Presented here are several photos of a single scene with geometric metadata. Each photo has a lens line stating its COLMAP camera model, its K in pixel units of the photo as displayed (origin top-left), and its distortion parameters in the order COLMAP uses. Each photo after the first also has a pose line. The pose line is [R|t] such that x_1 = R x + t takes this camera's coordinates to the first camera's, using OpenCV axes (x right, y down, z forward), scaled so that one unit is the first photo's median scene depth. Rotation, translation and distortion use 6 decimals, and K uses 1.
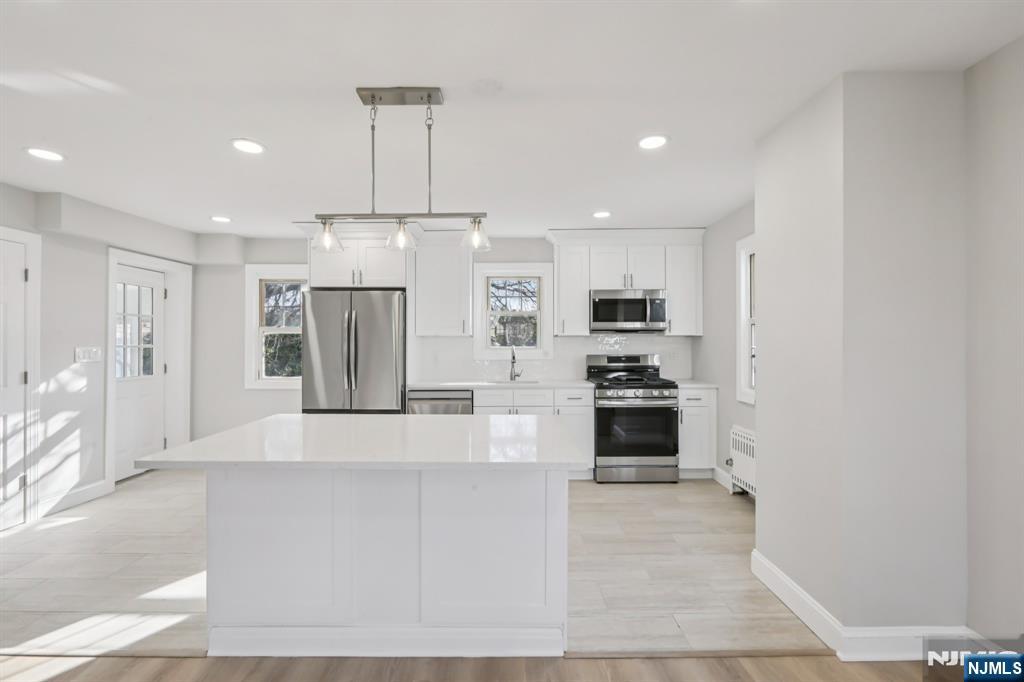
lens RADIAL K [[458.2, 0, 512.0], [0, 458.2, 341.0], [0, 0, 1]] dist [-0.002503, -0.000240]
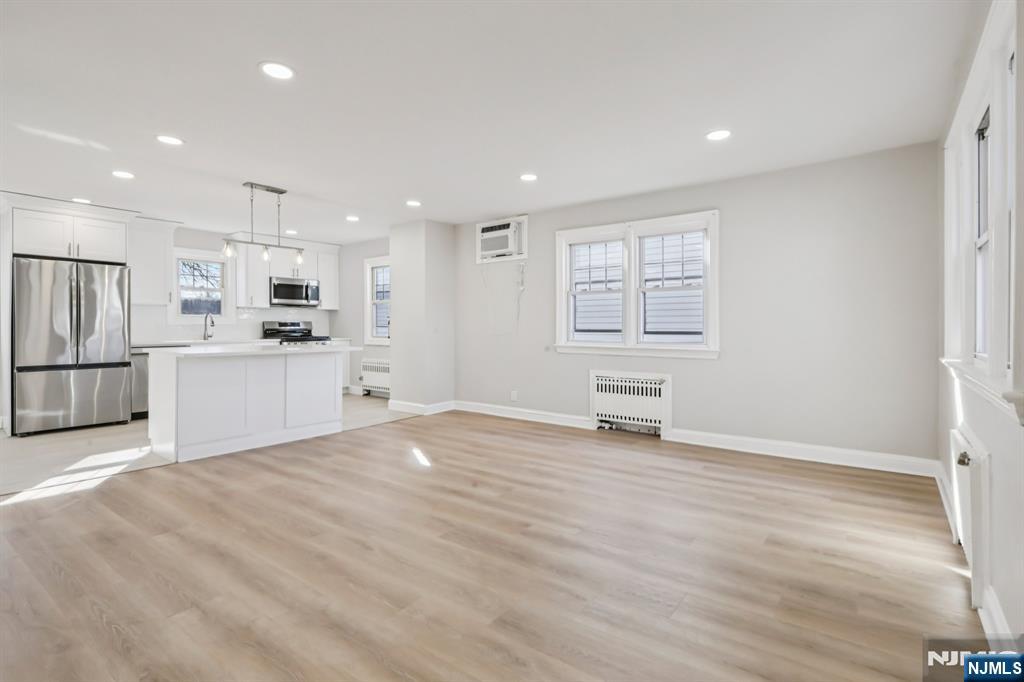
lens RADIAL K [[489.5, 0, 515.3], [0, 489.5, 328.5], [0, 0, 1]] dist [0.002764, -0.000026]
pose [[0.604091, -0.001517, 0.796914, -0.702027], [-0.003925, 0.999980, 0.004879, 0.050659], [-0.796905, -0.006076, 0.604073, -0.667325]]
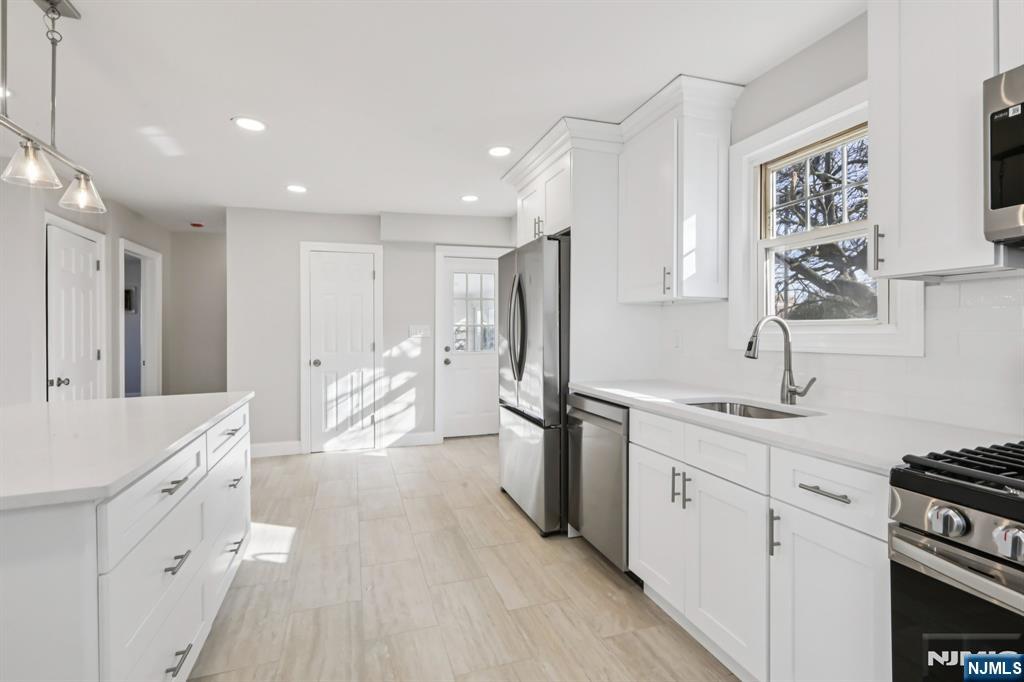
lens RADIAL K [[464.4, 0, 509.8], [0, 464.4, 304.4], [0, 0, 1]] dist [-0.001868, -0.000161]
pose [[0.322615, -0.054042, -0.944986, 0.376938], [-0.008894, 0.998152, -0.060119, 0.031596], [0.946488, 0.027800, 0.321538, 0.781627]]
